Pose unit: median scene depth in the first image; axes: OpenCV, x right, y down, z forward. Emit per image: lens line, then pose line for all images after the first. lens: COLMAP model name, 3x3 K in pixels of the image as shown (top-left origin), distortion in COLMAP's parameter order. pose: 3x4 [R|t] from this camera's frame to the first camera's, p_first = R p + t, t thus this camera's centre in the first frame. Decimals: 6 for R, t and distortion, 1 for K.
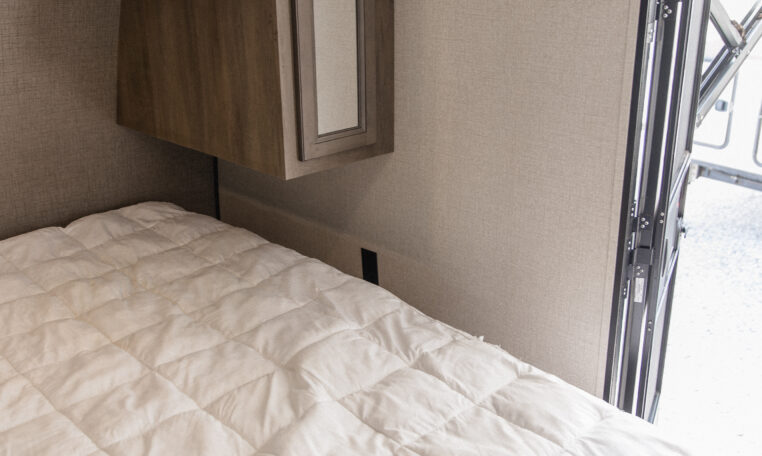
lens RADIAL K [[765.0, 0, 380.0], [0, 765.0, 234.9], [0, 0, 1]] dist [0.013071, 0.000000]
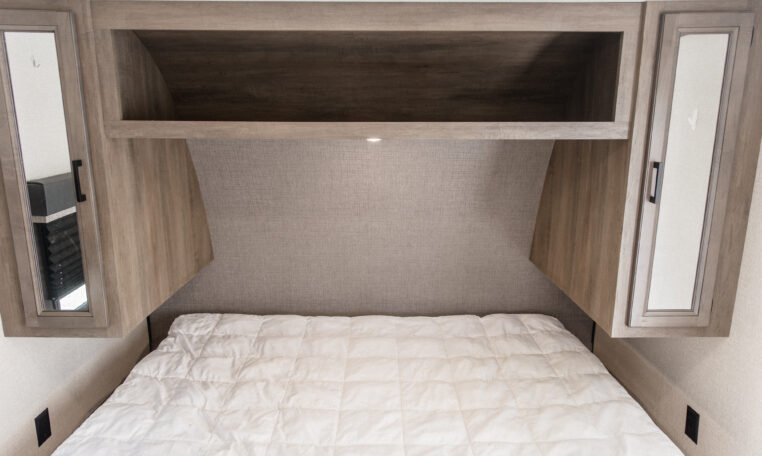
lens RADIAL K [[504.0, 0, 383.9], [0, 504.0, 228.8], [0, 0, 1]] dist [0.008967, -0.010002]
pose [[0.724842, 0.157479, -0.670675, 0.129838], [-0.251486, 0.966824, -0.044780, -0.104861], [0.641373, 0.201124, 0.740398, 0.079190]]
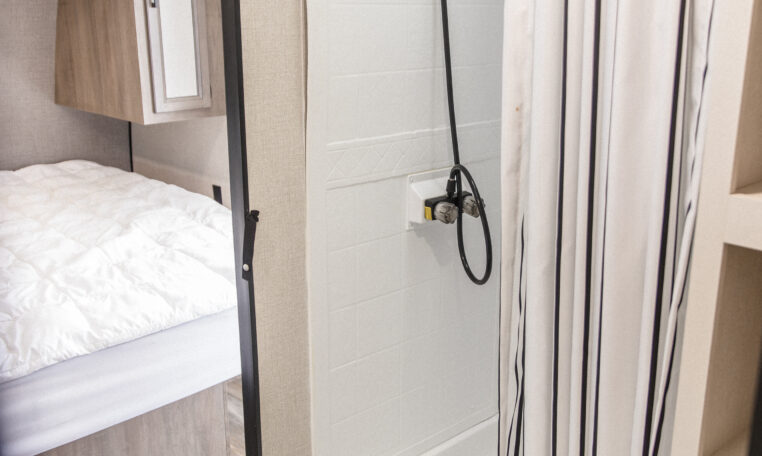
lens RADIAL K [[765.0, 0, 377.1], [0, 765.0, 228.3], [0, 0, 1]] dist [0.013071, 0.000000]
pose [[0.999831, 0.011918, -0.014025, 0.353771], [-0.013011, 0.996666, -0.080550, 0.243304], [0.013018, 0.080719, 0.996652, -0.516894]]
